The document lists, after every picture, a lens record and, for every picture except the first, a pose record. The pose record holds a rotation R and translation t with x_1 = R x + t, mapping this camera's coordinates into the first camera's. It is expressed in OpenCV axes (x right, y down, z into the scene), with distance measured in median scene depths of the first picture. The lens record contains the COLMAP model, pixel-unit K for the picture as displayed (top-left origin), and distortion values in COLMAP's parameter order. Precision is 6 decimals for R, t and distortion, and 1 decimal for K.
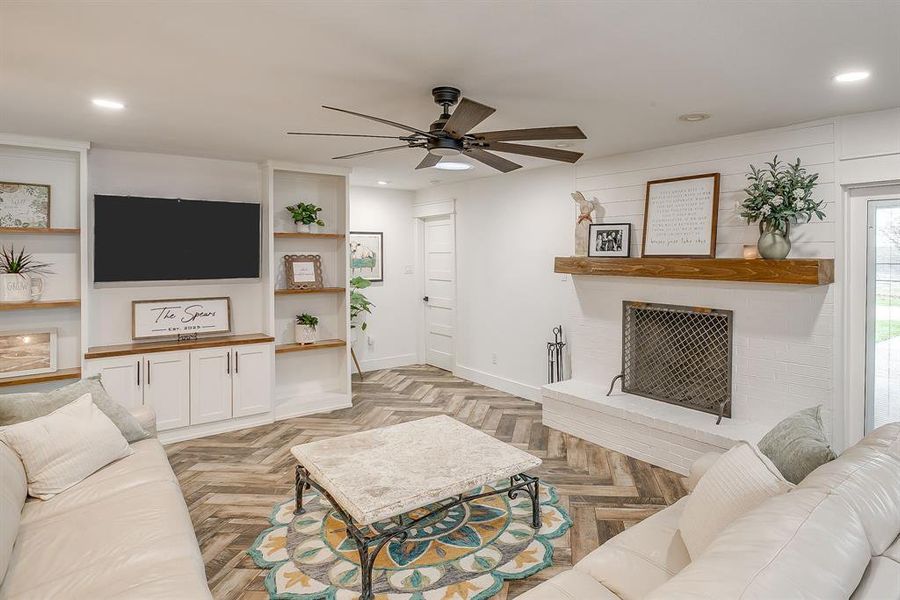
lens RADIAL K [[518.9, 0, 521.7], [0, 518.9, 253.5], [0, 0, 1]] dist [-0.030213, 0.005997]
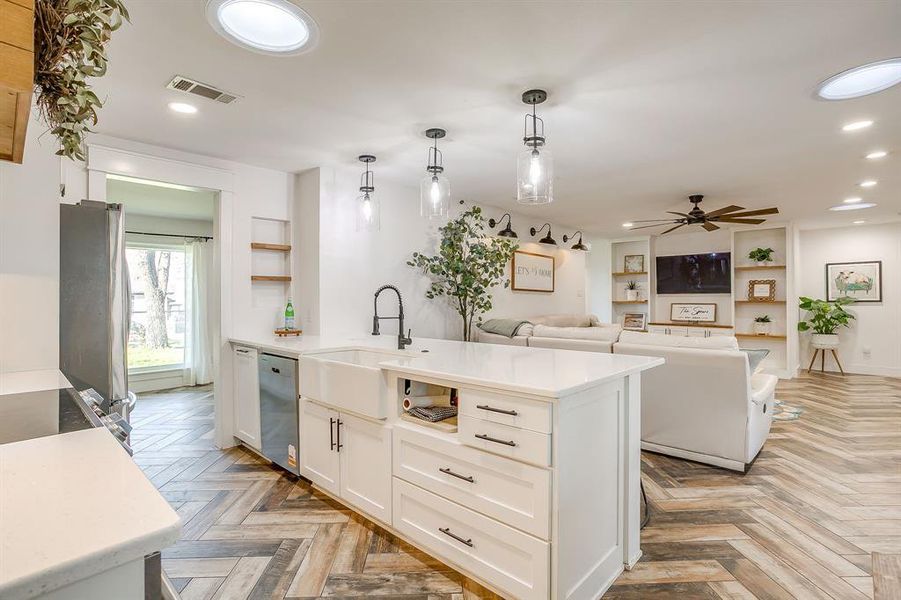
lens RADIAL K [[433.4, 0, 455.9], [0, 433.4, 295.7], [0, 0, 1]] dist [-0.021556, 0.016335]
pose [[0.111931, -0.008136, -0.993683, 0.931718], [-0.000074, 0.999966, -0.008195, 0.072373], [0.993716, 0.000991, 0.111927, -0.124656]]
